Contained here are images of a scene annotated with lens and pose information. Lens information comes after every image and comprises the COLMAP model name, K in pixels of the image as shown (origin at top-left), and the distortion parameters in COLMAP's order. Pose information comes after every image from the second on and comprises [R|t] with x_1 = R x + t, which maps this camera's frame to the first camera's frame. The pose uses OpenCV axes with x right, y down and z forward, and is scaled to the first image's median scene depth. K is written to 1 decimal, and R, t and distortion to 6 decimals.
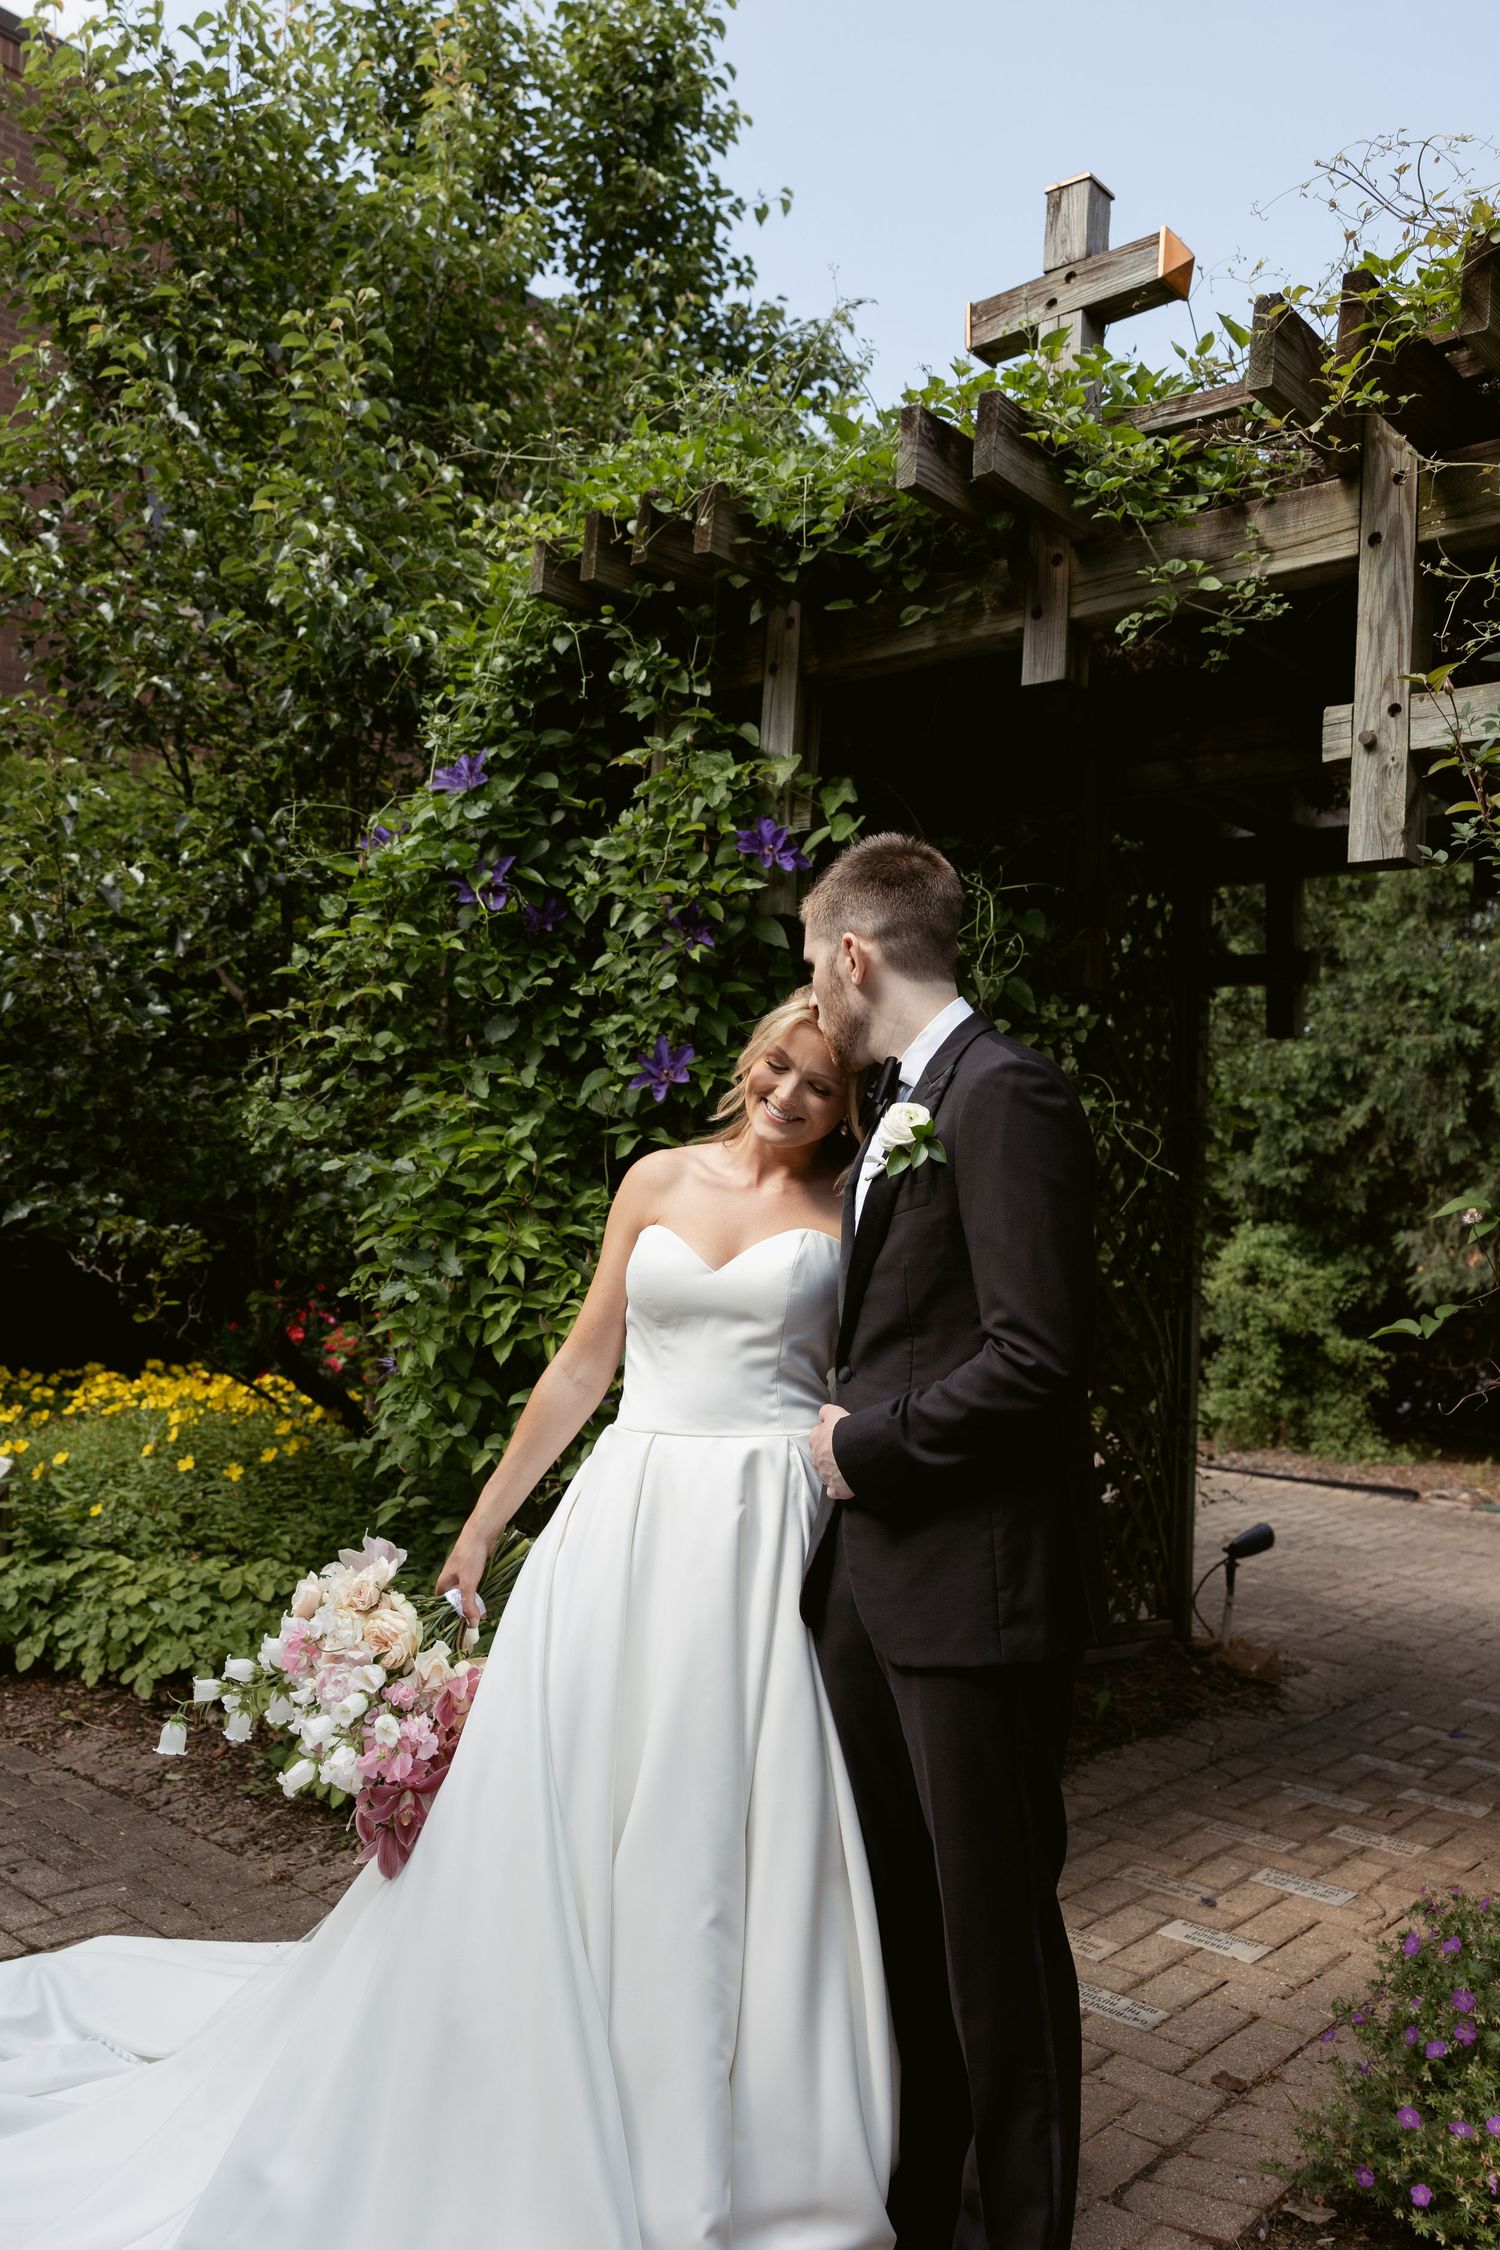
lens RADIAL K [[1748.8, 0, 746.6], [0, 1748.8, 1109.4], [0, 0, 1]] dist [0.001701, 0.009780]
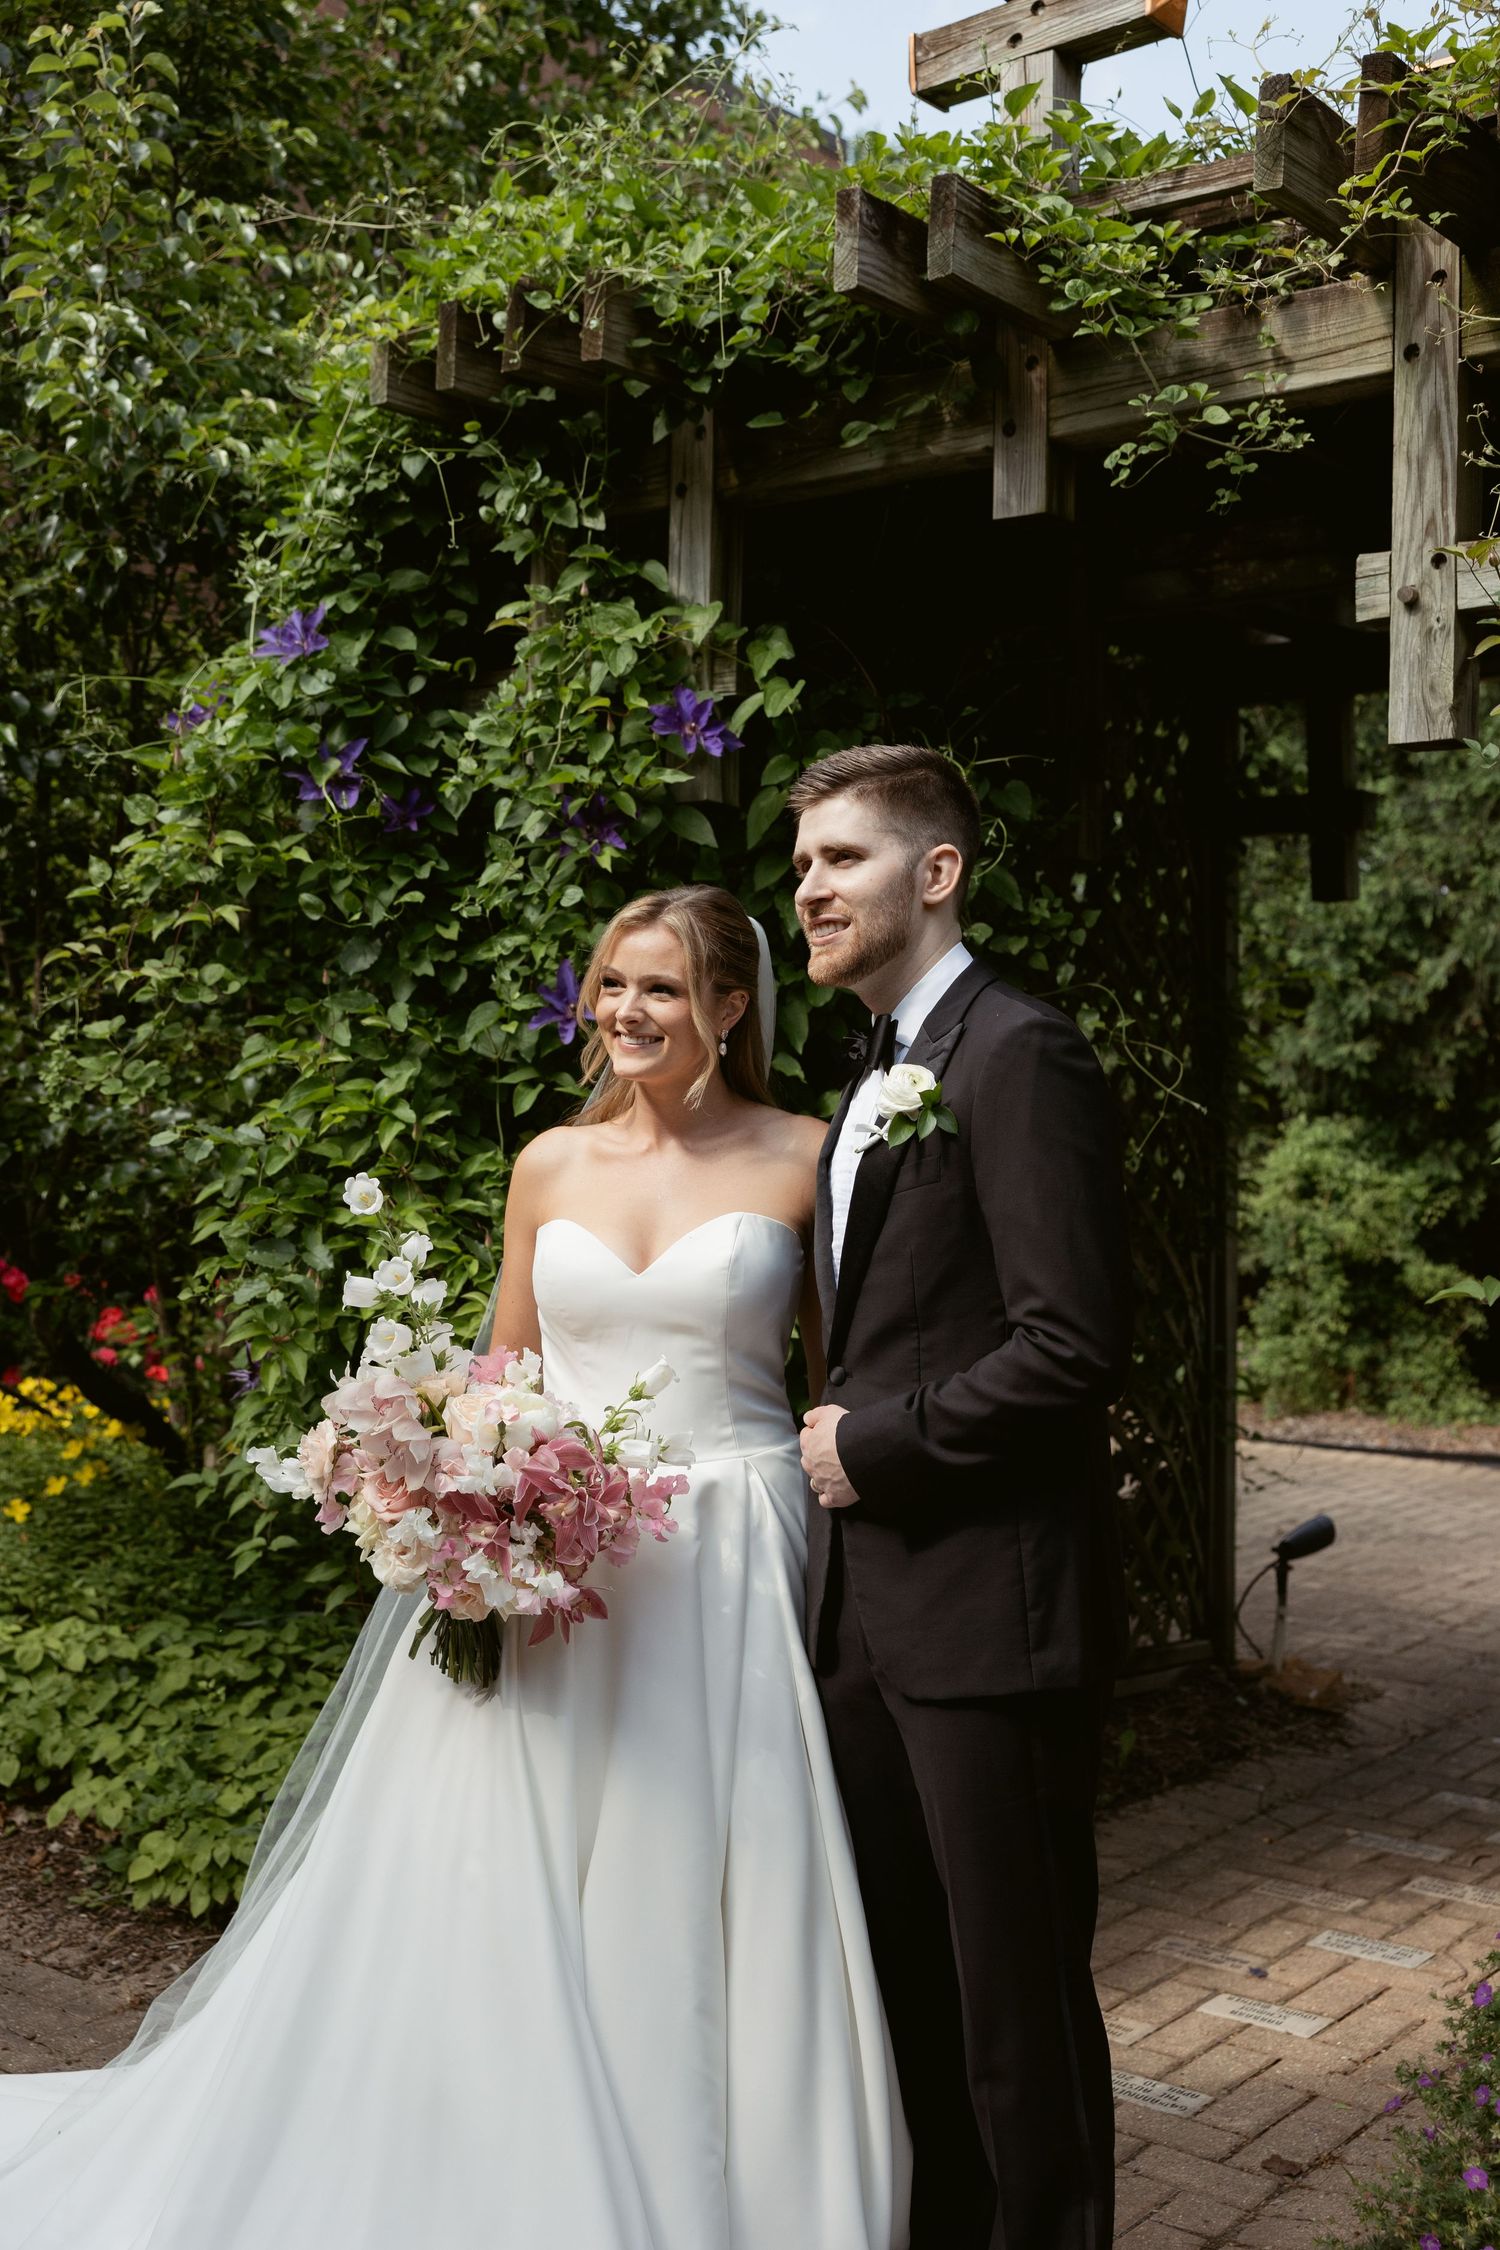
lens RADIAL K [[2436.1, 0, 713.8], [0, 2436.1, 1088.7], [0, 0, 1]] dist [-0.030362, 0.063910]
pose [[0.998497, -0.038436, 0.039073, -0.024541], [0.036341, 0.997933, 0.053001, -0.038886], [-0.041029, -0.051502, 0.997830, -0.124029]]
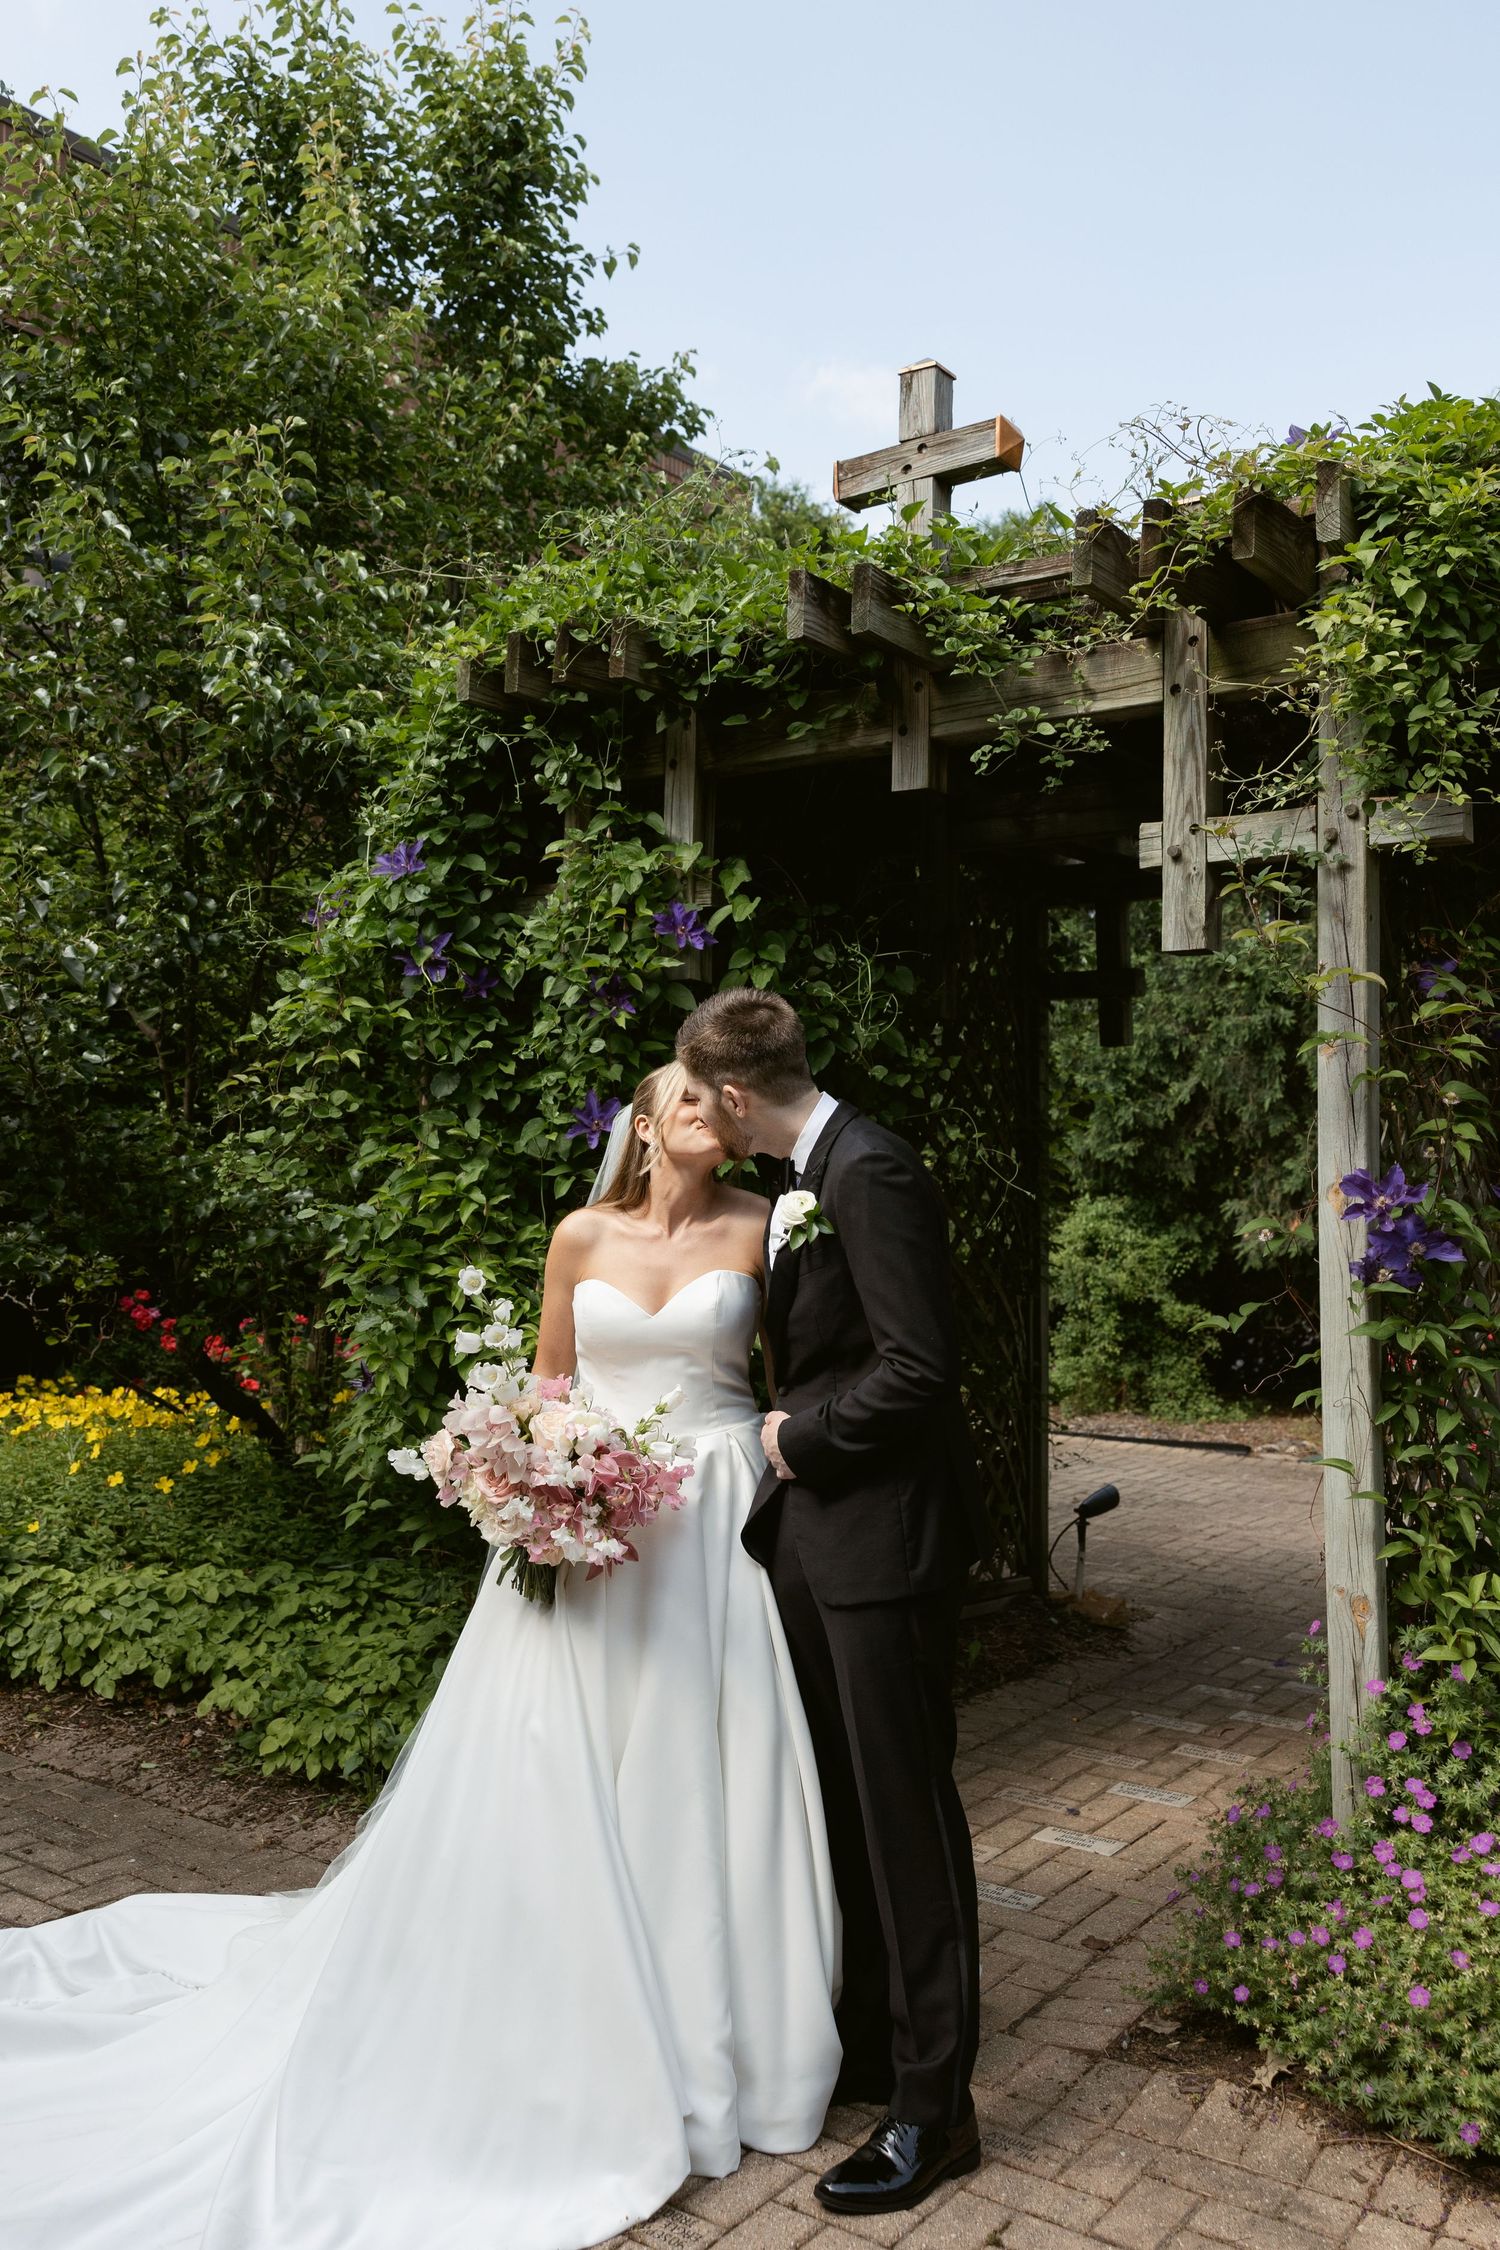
lens RADIAL K [[1832.7, 0, 741.0], [0, 1832.7, 1065.0], [0, 0, 1]] dist [0.001618, 0.014664]
pose [[0.995021, -0.027375, 0.095835, -0.062755], [0.027680, 0.999615, -0.001861, -0.051879], [-0.095747, 0.004505, 0.995395, -0.207738]]
